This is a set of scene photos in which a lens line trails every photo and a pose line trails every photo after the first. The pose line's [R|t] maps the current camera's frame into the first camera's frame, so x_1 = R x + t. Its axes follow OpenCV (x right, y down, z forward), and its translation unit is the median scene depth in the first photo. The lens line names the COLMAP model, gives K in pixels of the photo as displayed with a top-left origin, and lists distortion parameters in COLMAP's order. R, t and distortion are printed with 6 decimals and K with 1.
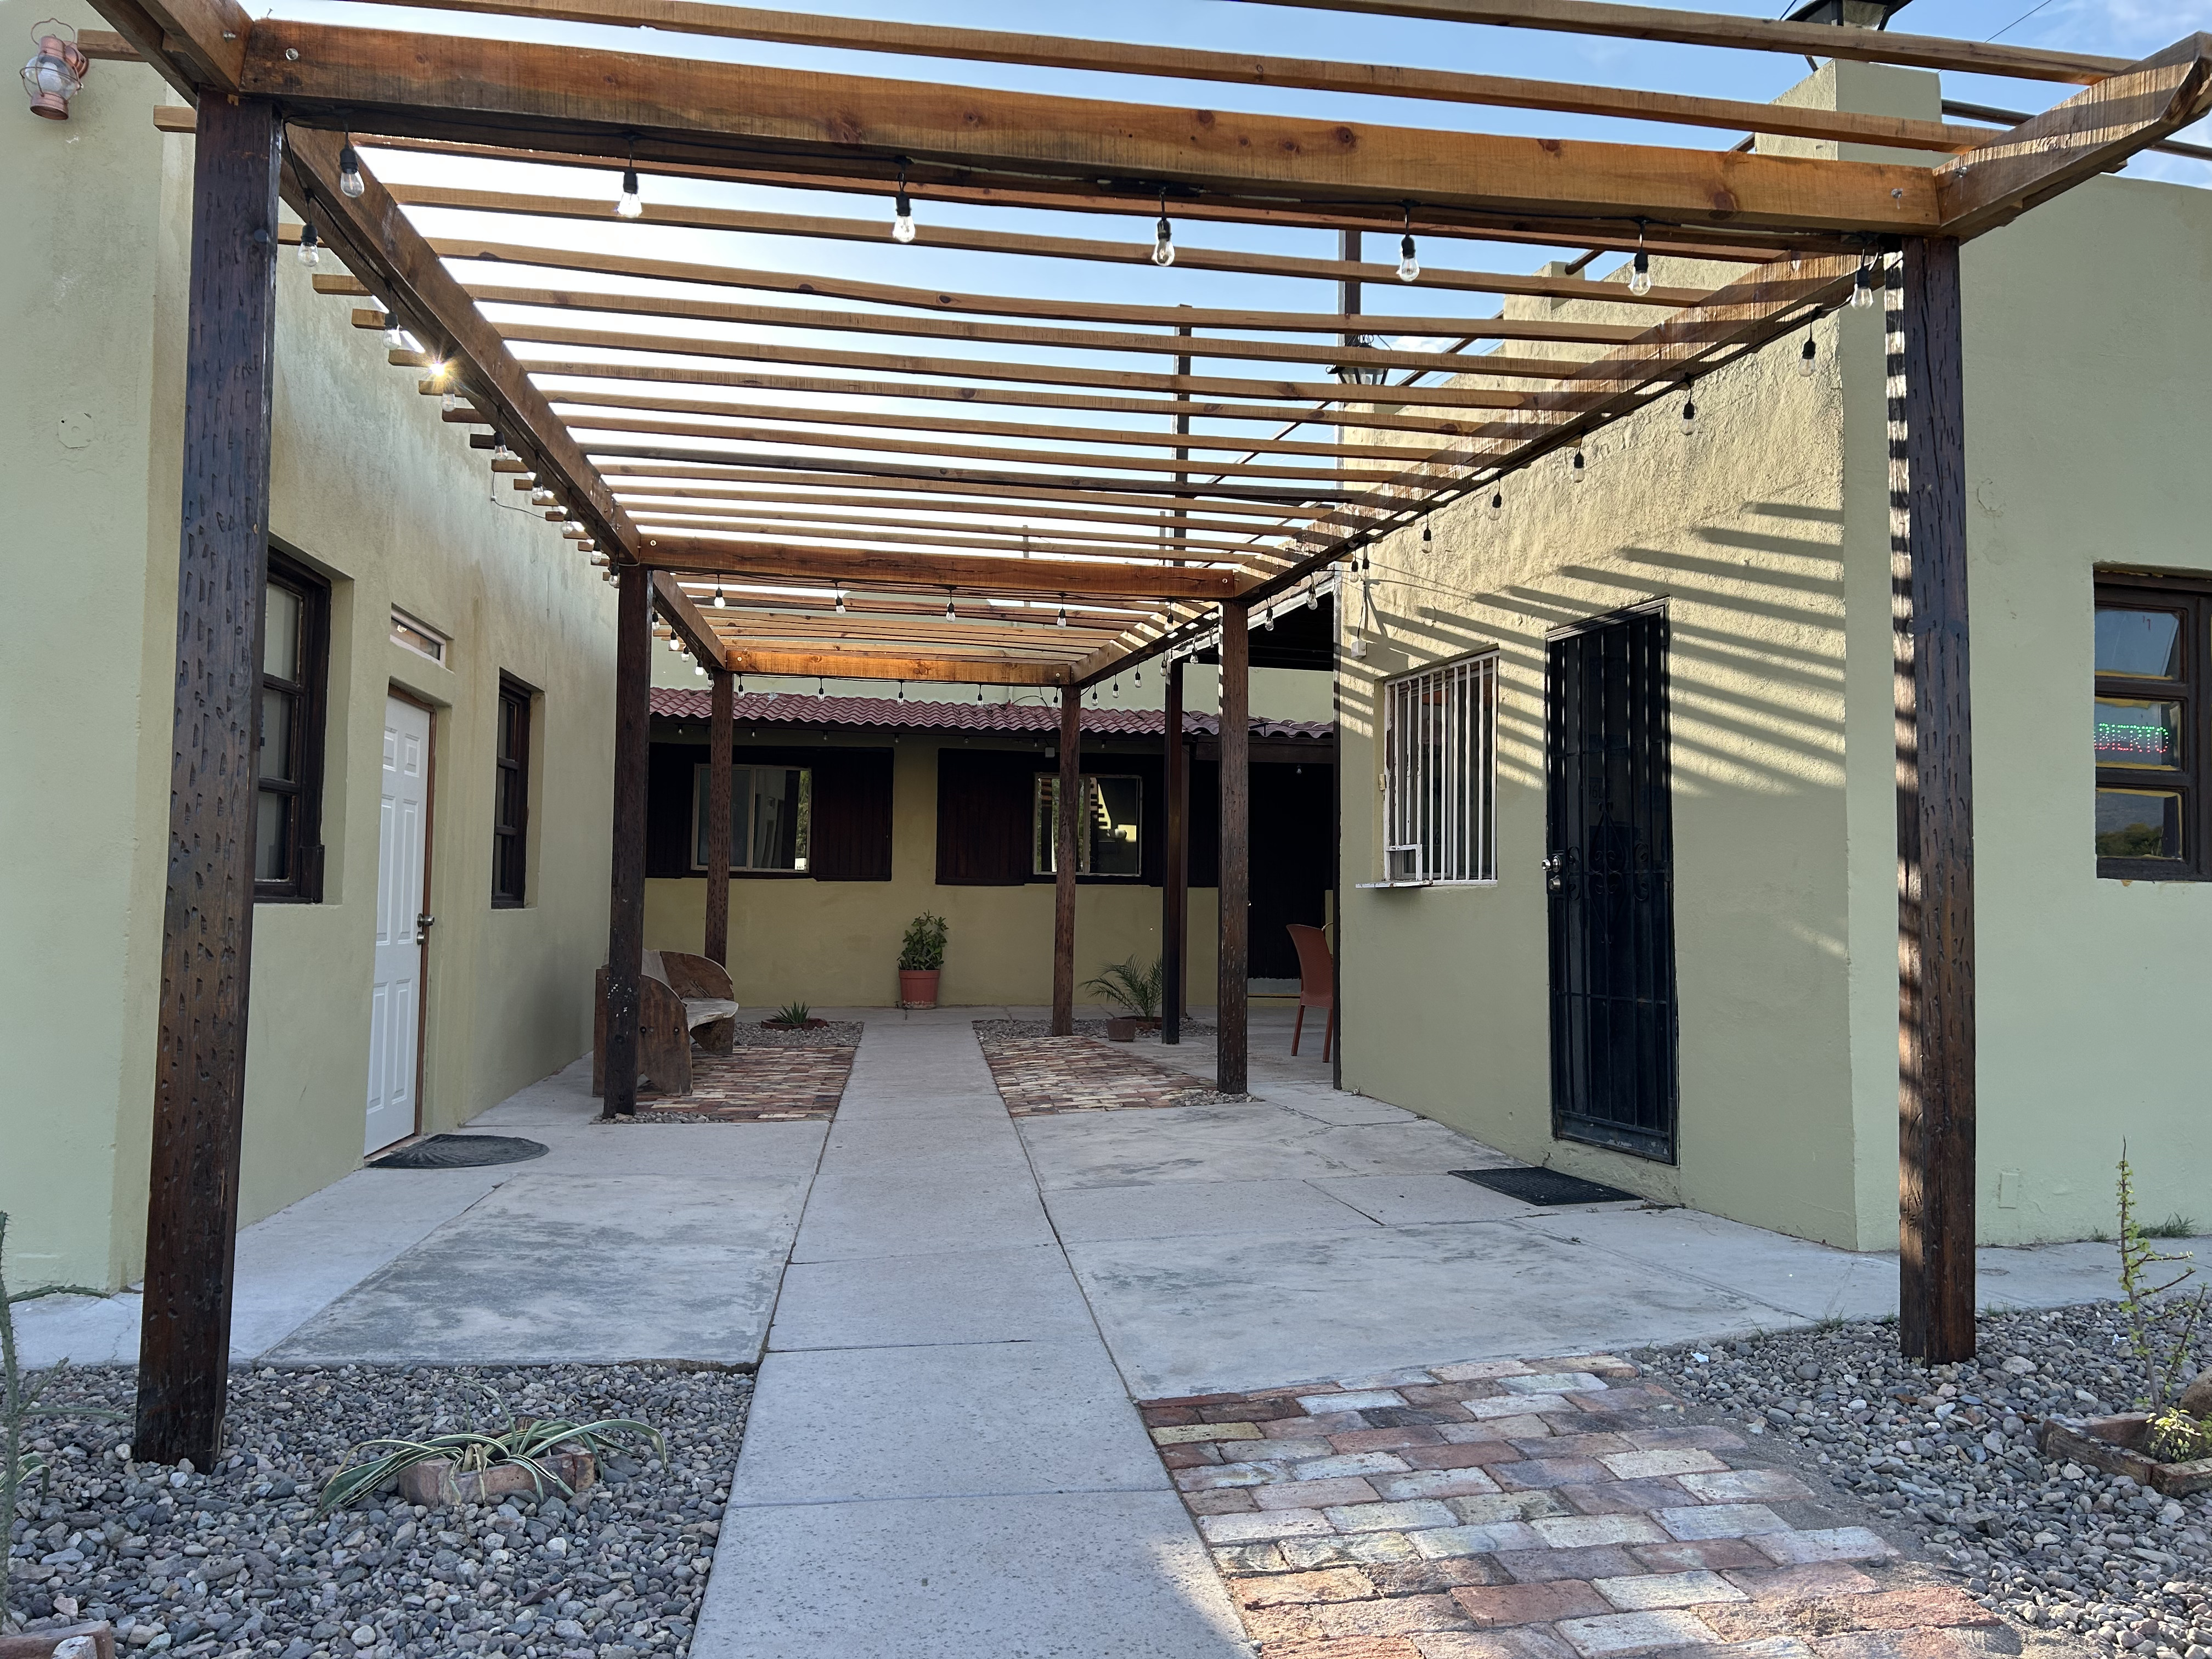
lens RADIAL K [[1676.0, 0, 1120.9], [0, 1676.0, 841.8], [0, 0, 1]] dist [0.049109, -0.009147]
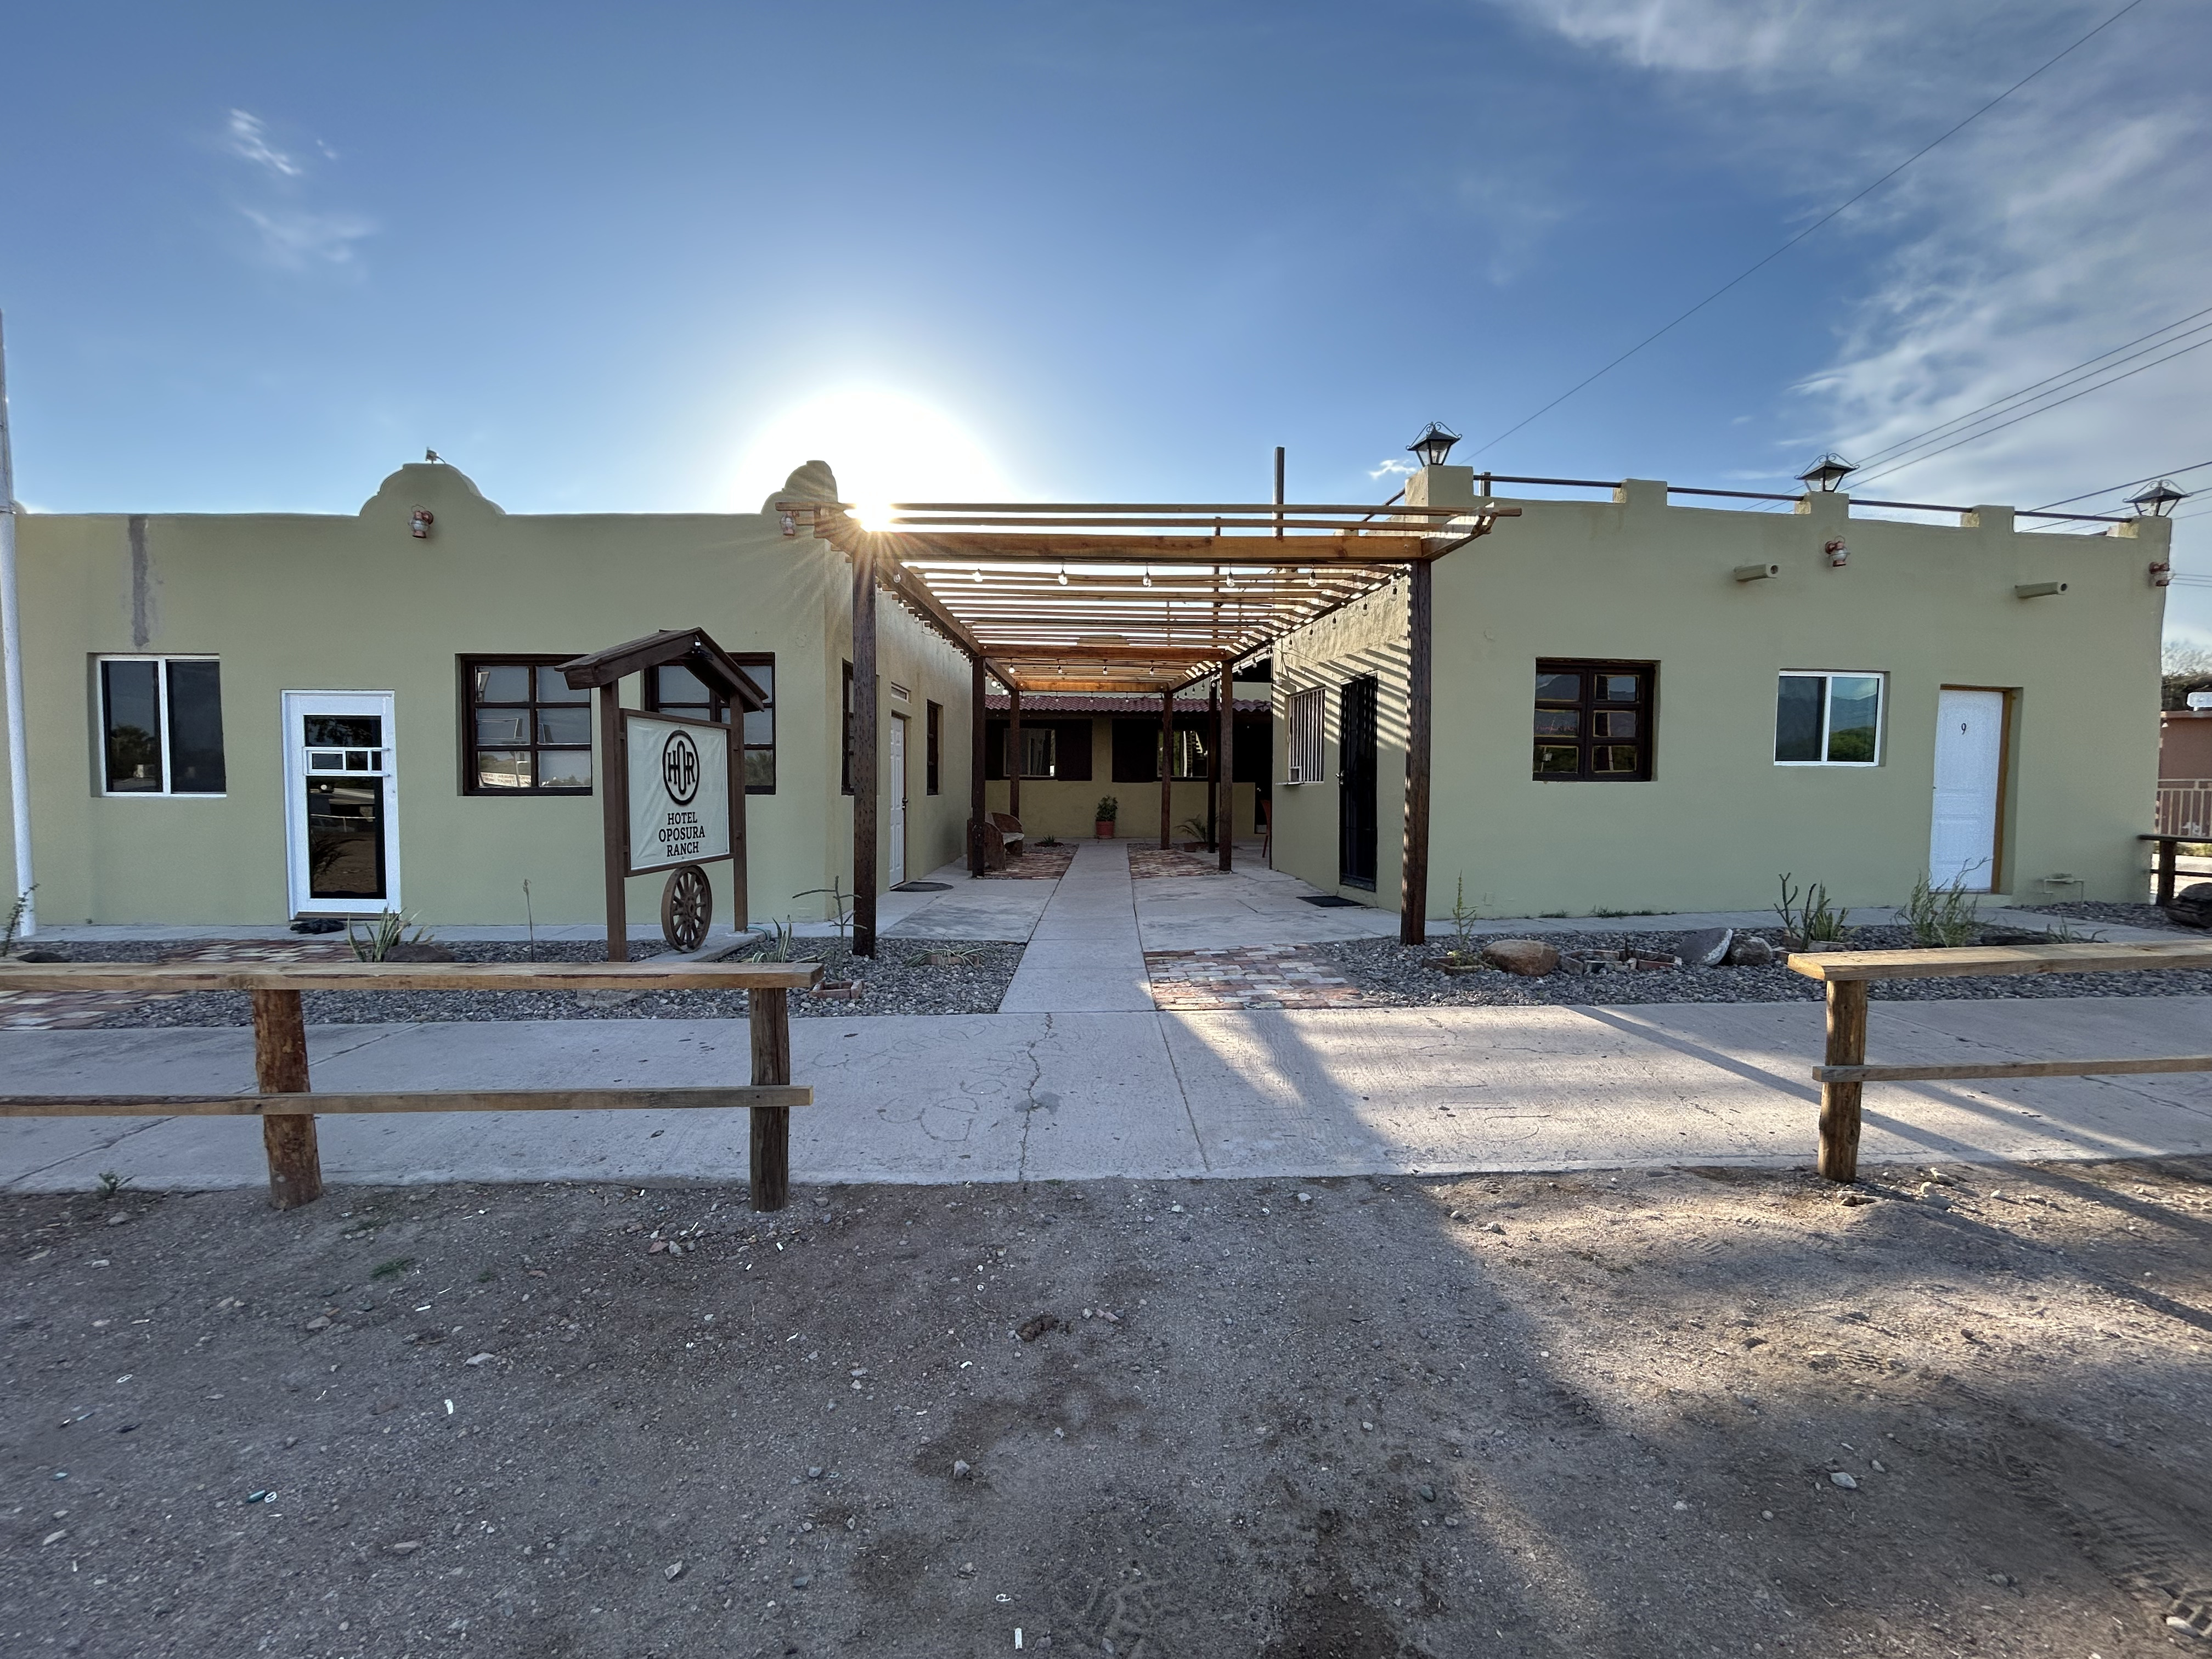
lens RADIAL K [[898.1, 0, 1097.5], [0, 898.1, 835.2], [0, 0, 1]] dist [-0.003046, -0.000161]
pose [[0.989096, -0.000366, -0.147272, 0.075639], [0.013512, 0.996005, 0.088267, -0.016118], [0.146651, -0.089295, 0.985150, -0.287355]]
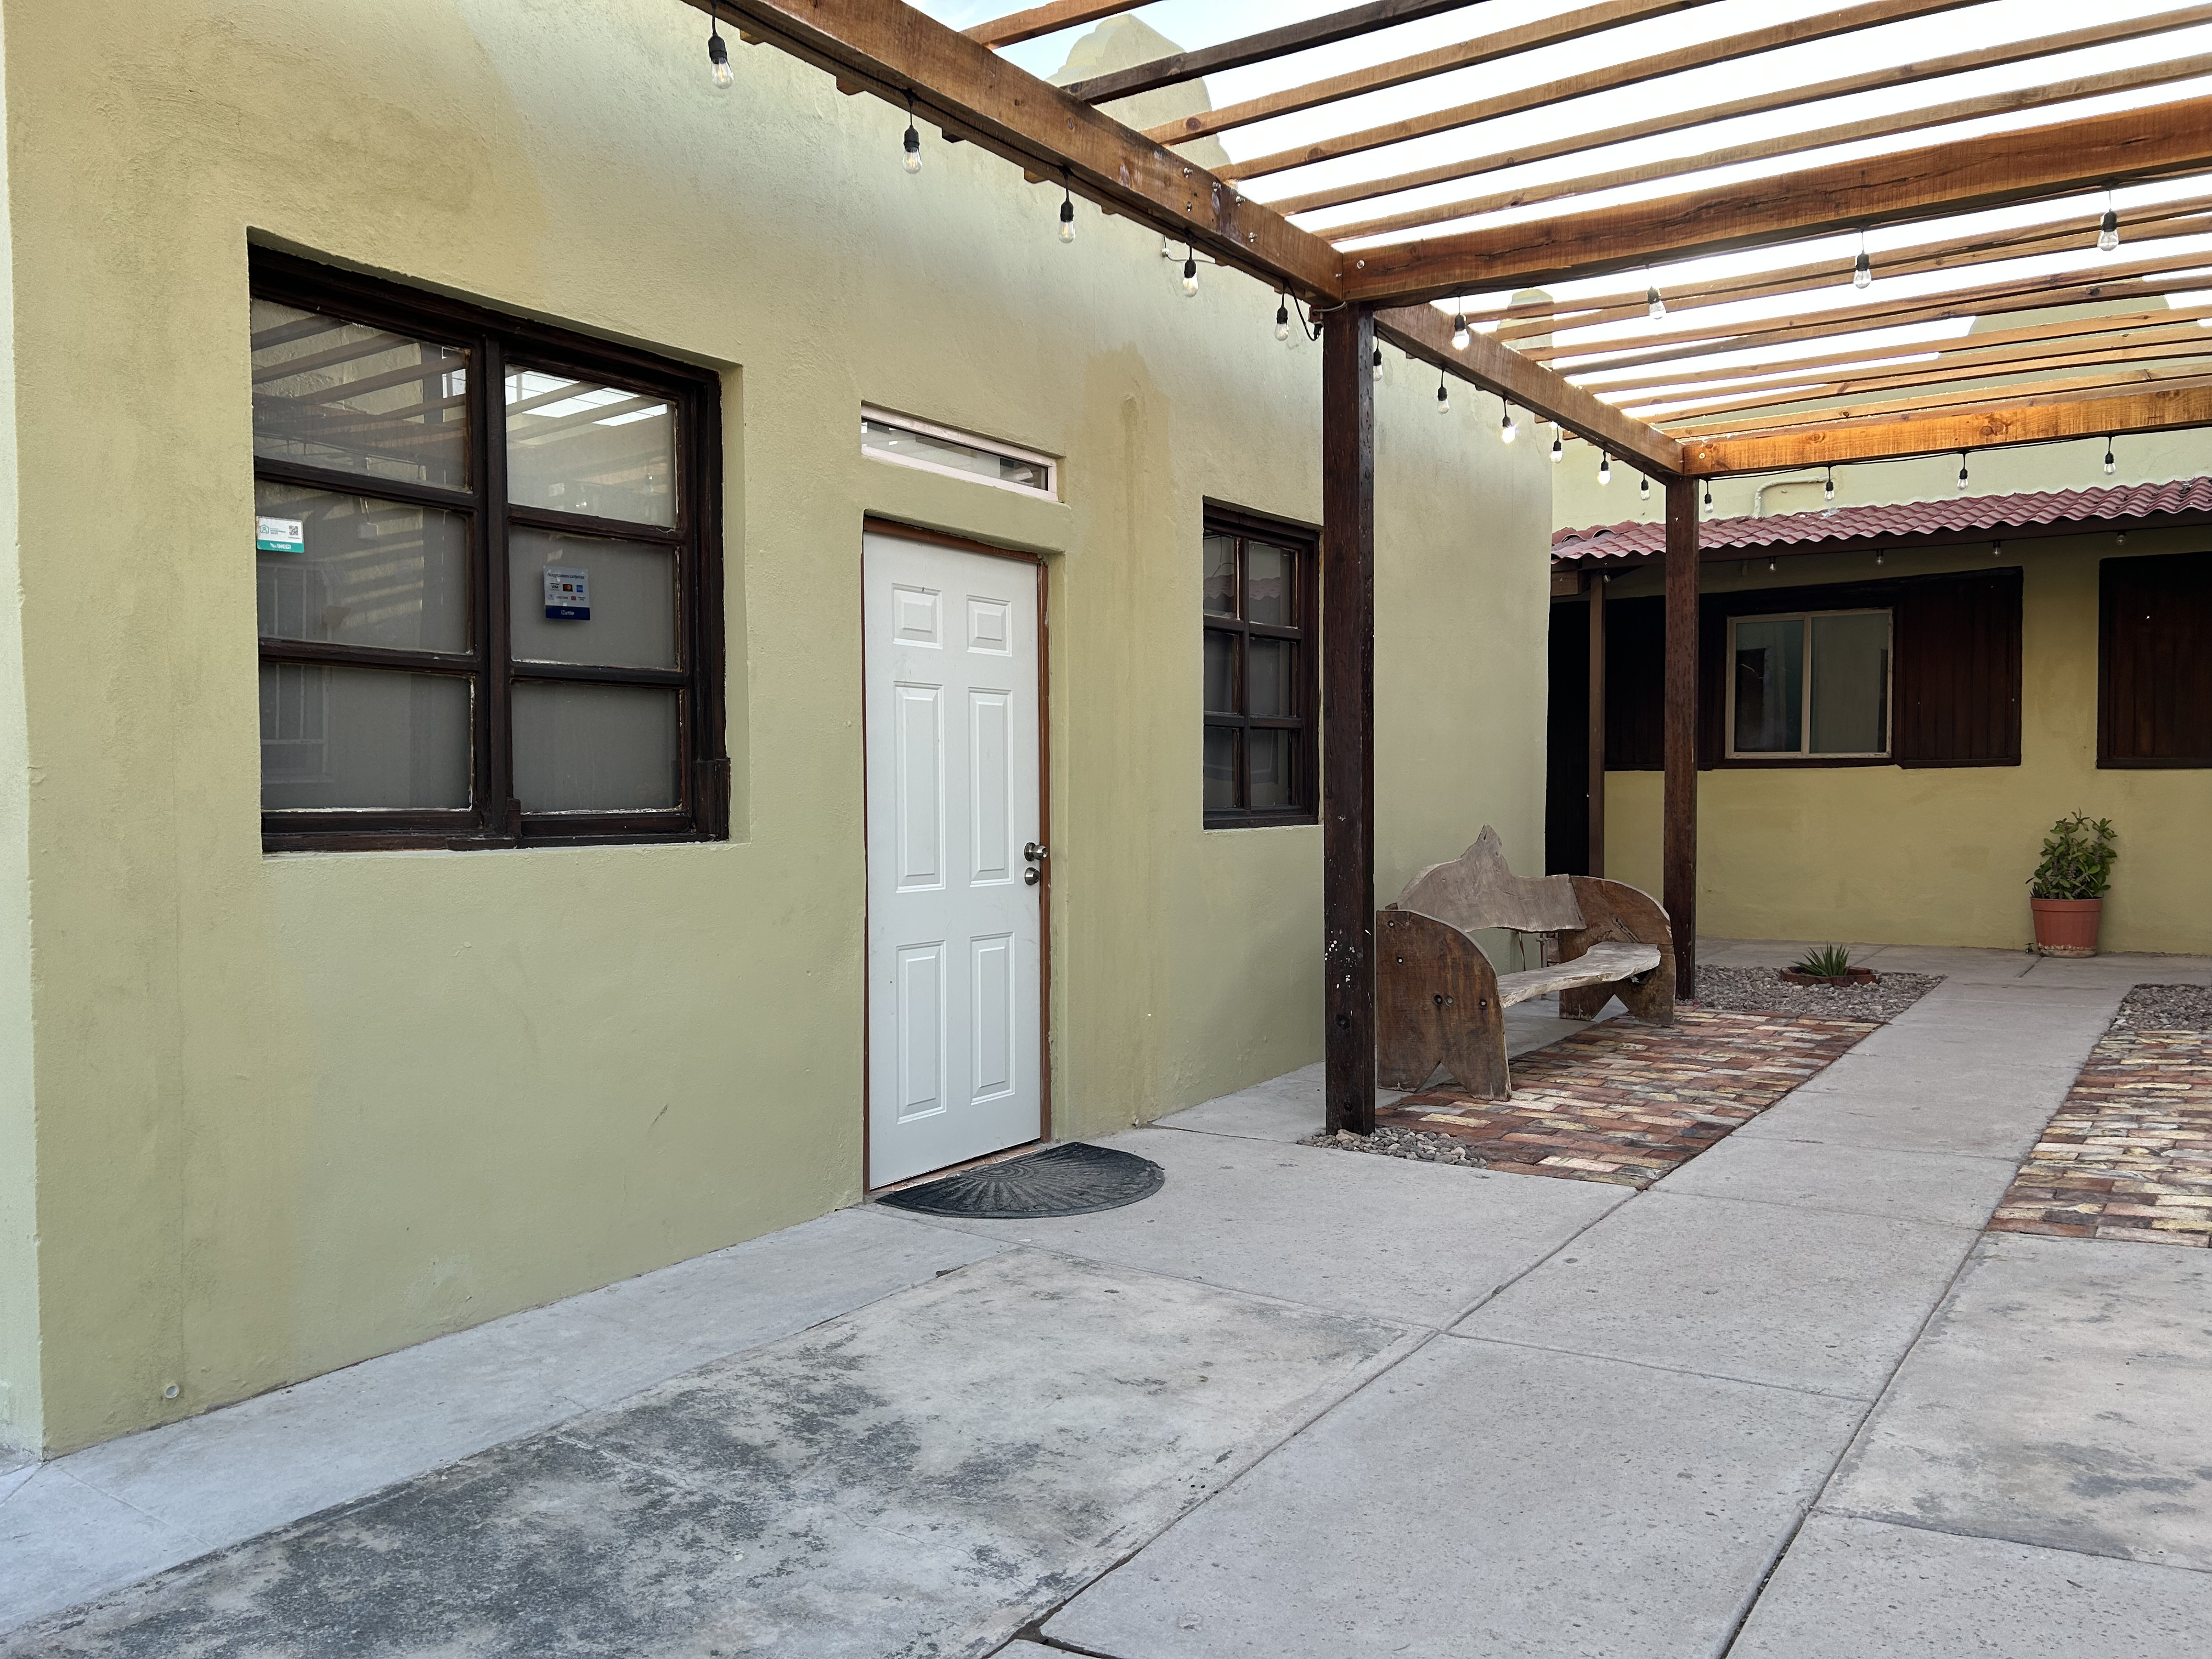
lens RADIAL K [[1676.0, 0, 1116.7], [0, 1676.0, 844.9], [0, 0, 1]] dist [0.049109, -0.009147]
pose [[0.745252, 0.001710, -0.666781, 0.083729], [0.043616, 0.997730, 0.051309, 0.007568], [0.665355, -0.067320, 0.743486, 0.431852]]
